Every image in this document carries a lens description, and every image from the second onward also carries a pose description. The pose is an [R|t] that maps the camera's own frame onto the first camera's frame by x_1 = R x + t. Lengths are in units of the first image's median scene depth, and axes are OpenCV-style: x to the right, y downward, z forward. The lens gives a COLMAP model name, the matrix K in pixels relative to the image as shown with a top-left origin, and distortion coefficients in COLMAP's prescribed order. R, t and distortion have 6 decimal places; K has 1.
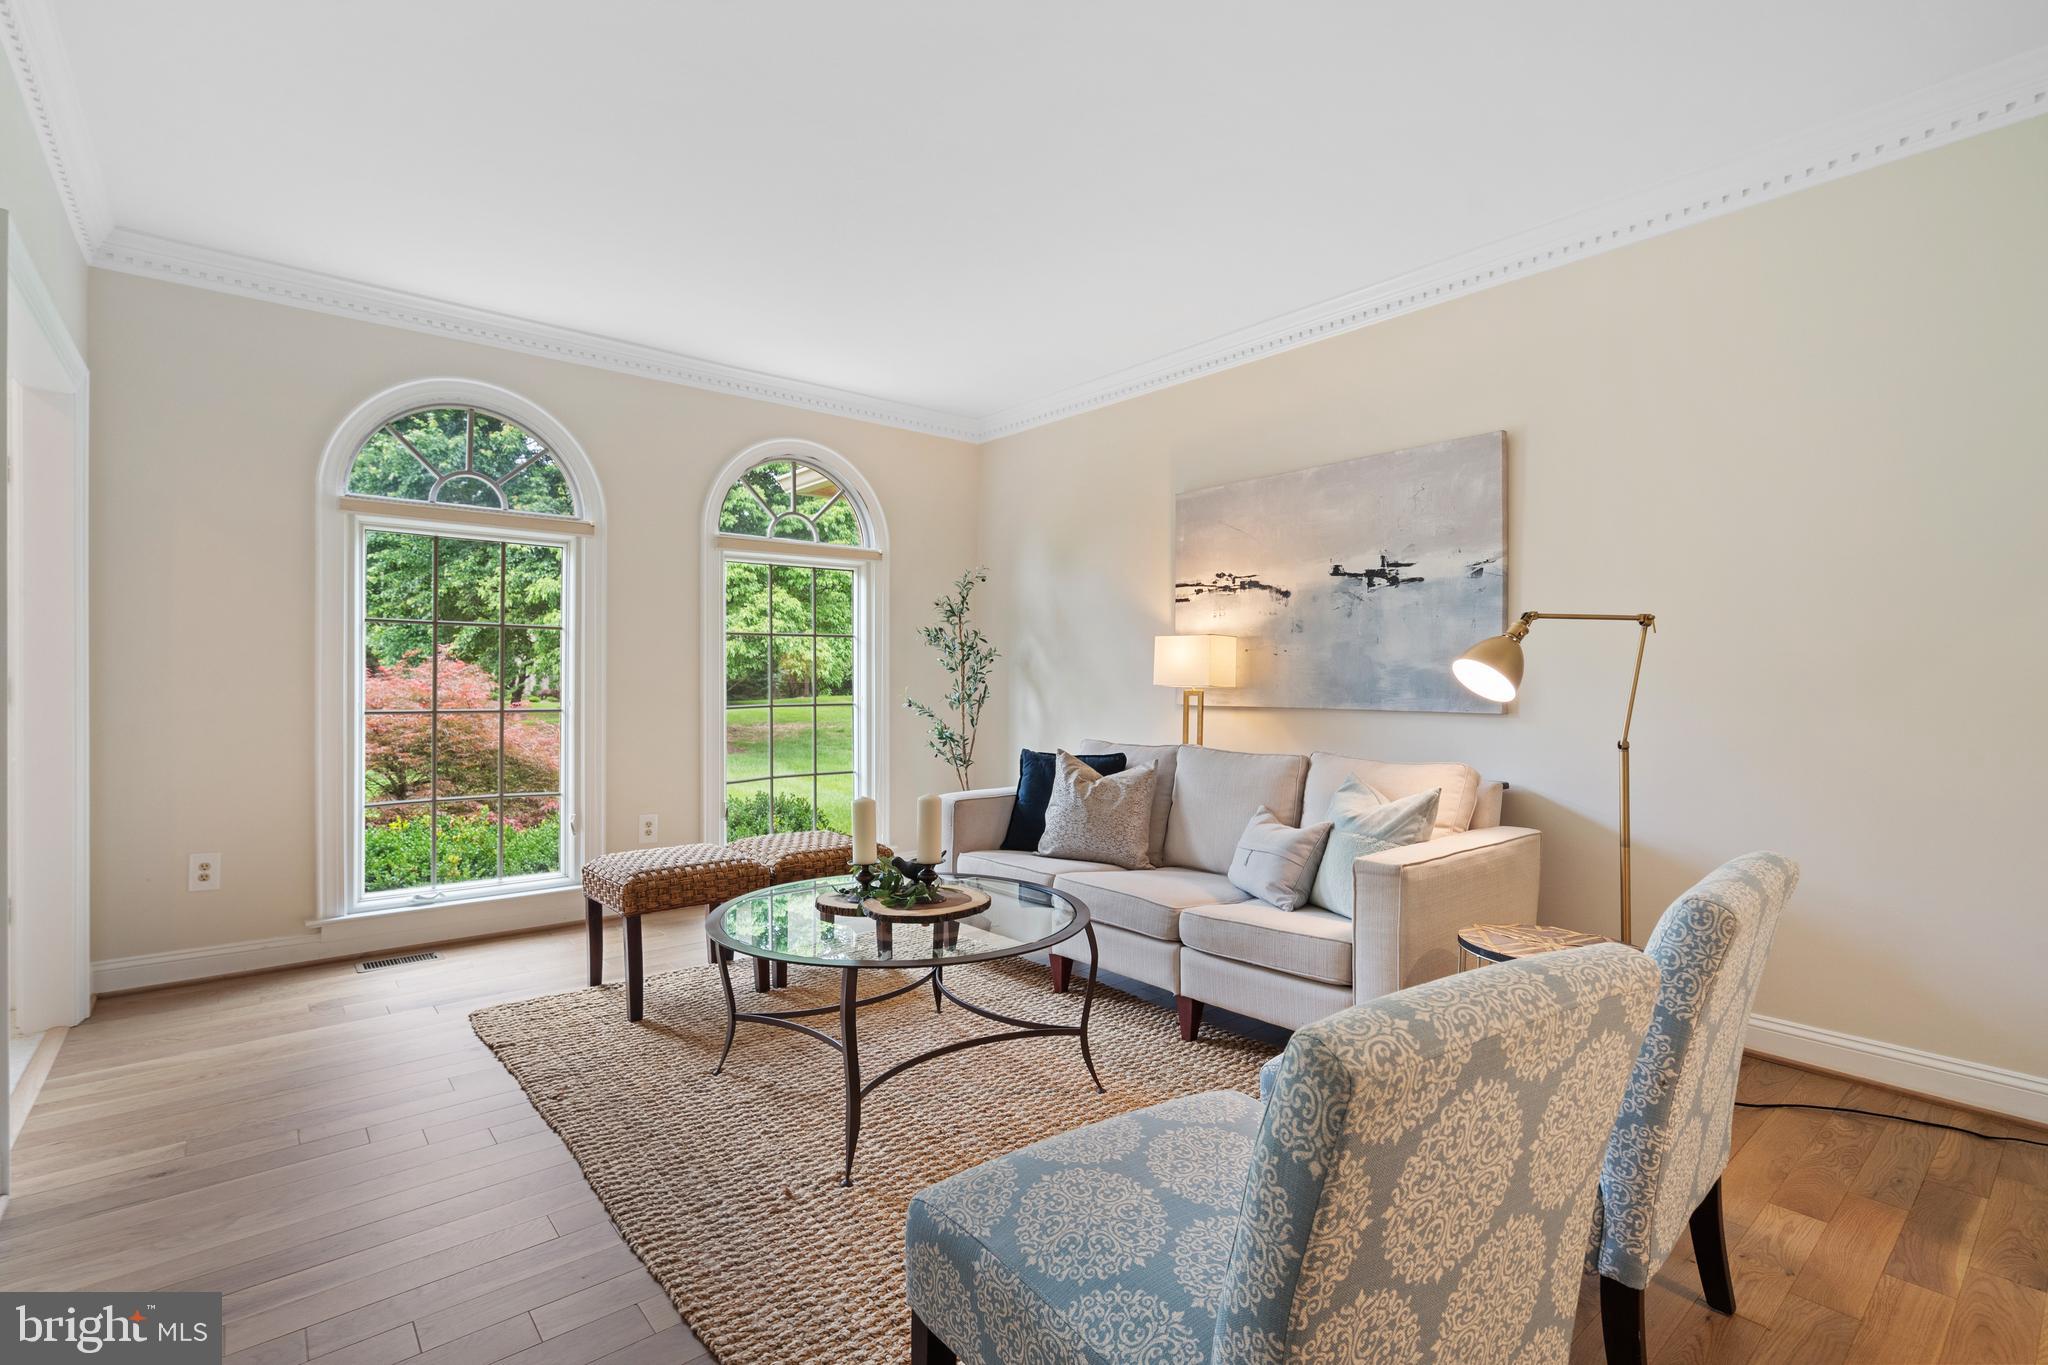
lens RADIAL K [[938.6, 0, 1020.9], [0, 938.6, 679.7], [0, 0, 1]] dist [0.002653, -0.000258]
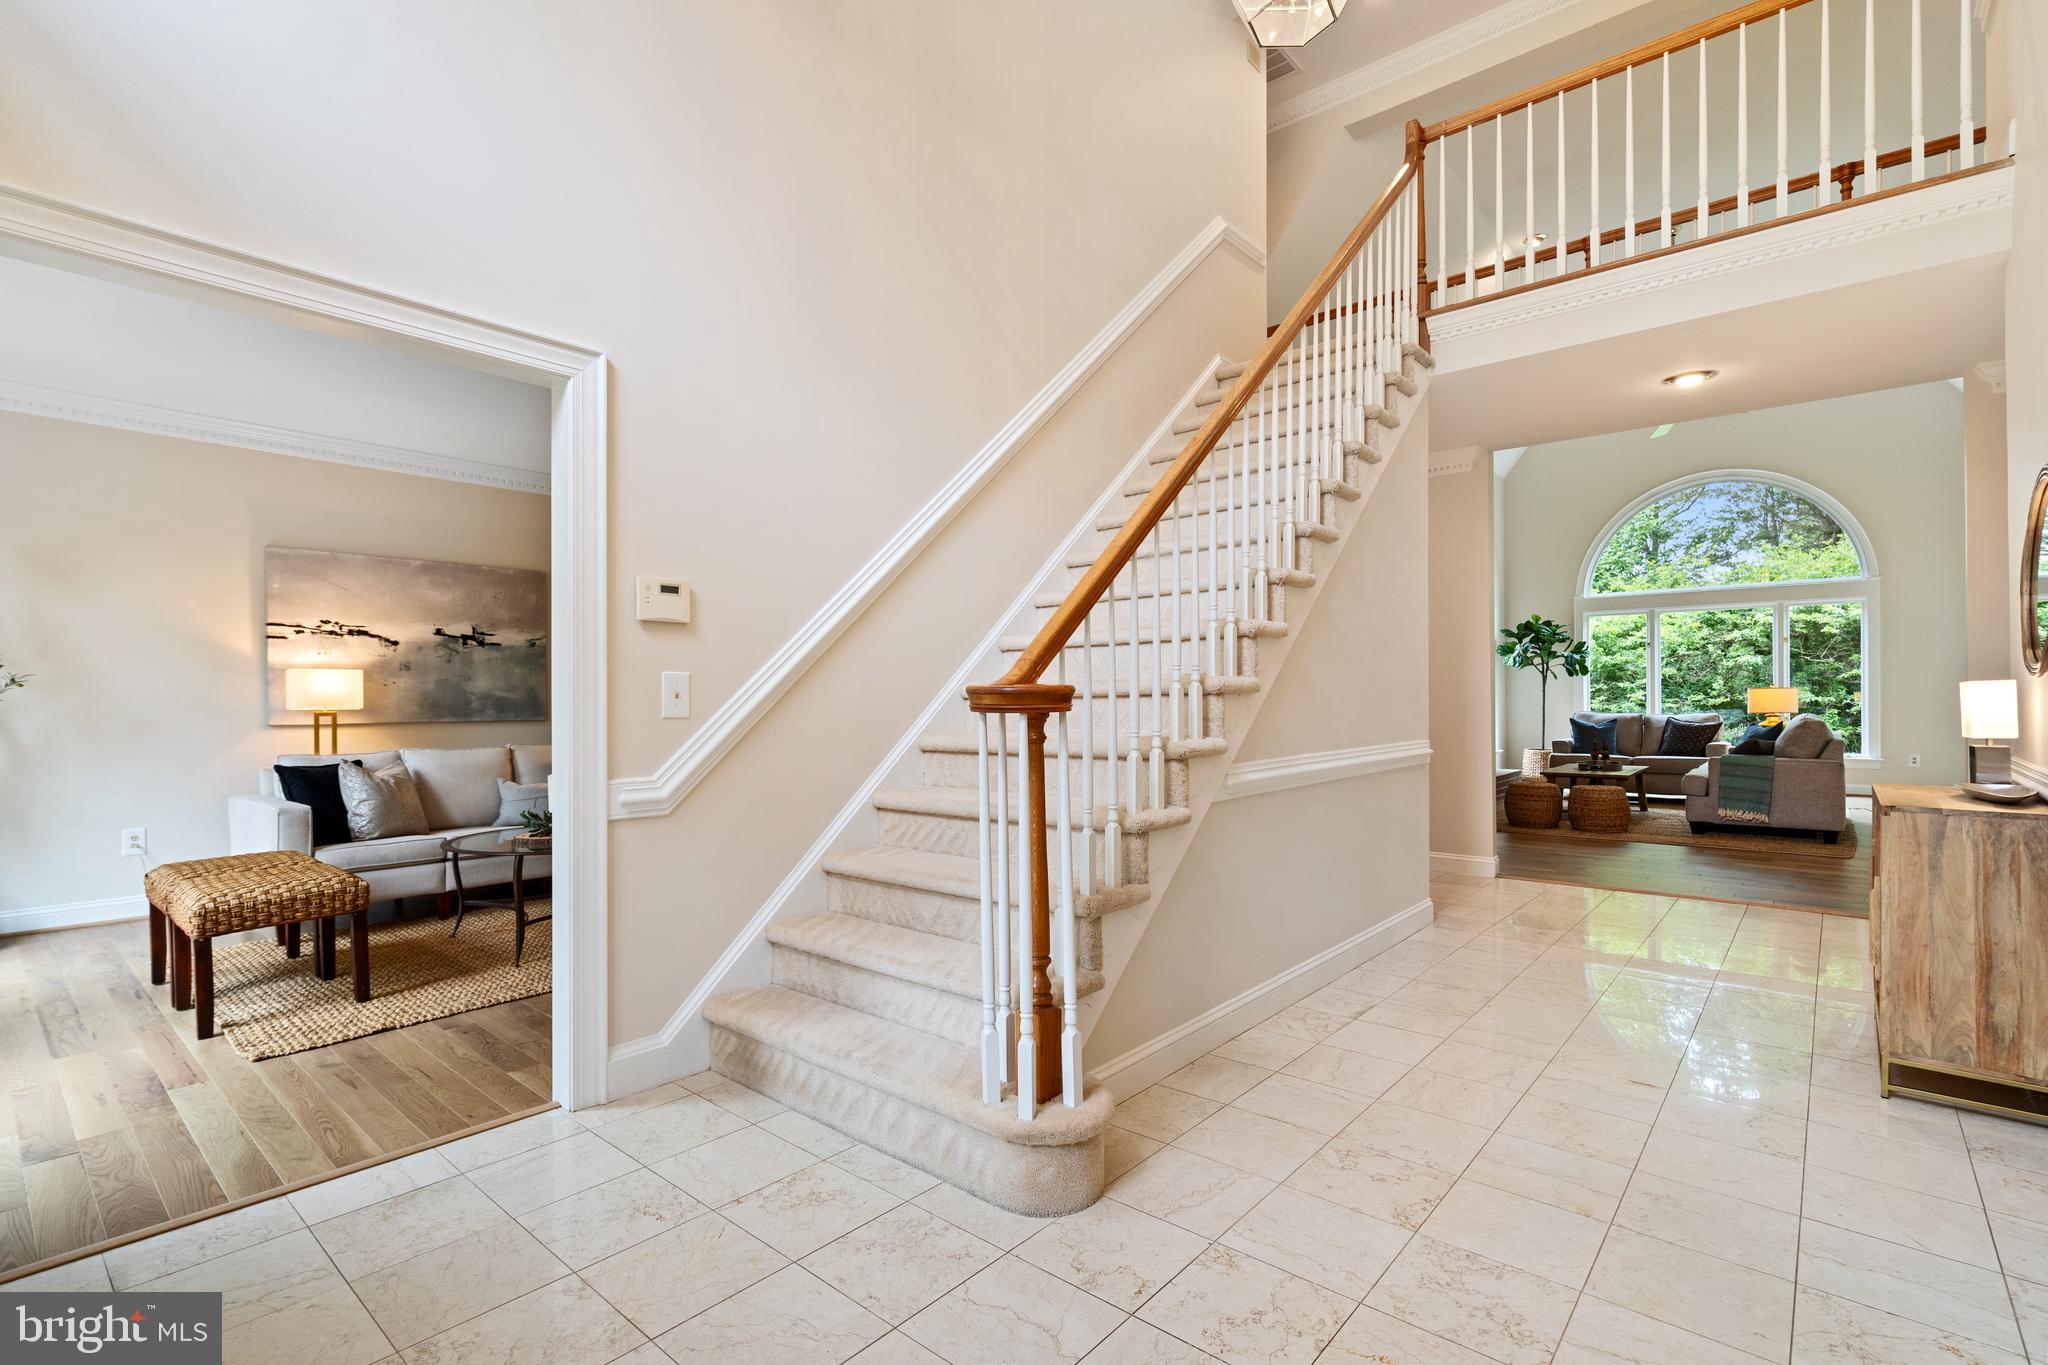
lens RADIAL K [[938.6, 0, 1022.5], [0, 938.6, 692.6], [0, 0, 1]] dist [0.002653, -0.000258]
pose [[-0.162913, 0.003195, 0.986635, -1.260429], [0.003972, 0.999989, -0.002582, -0.008693], [-0.986632, 0.003498, -0.162924, 0.291503]]
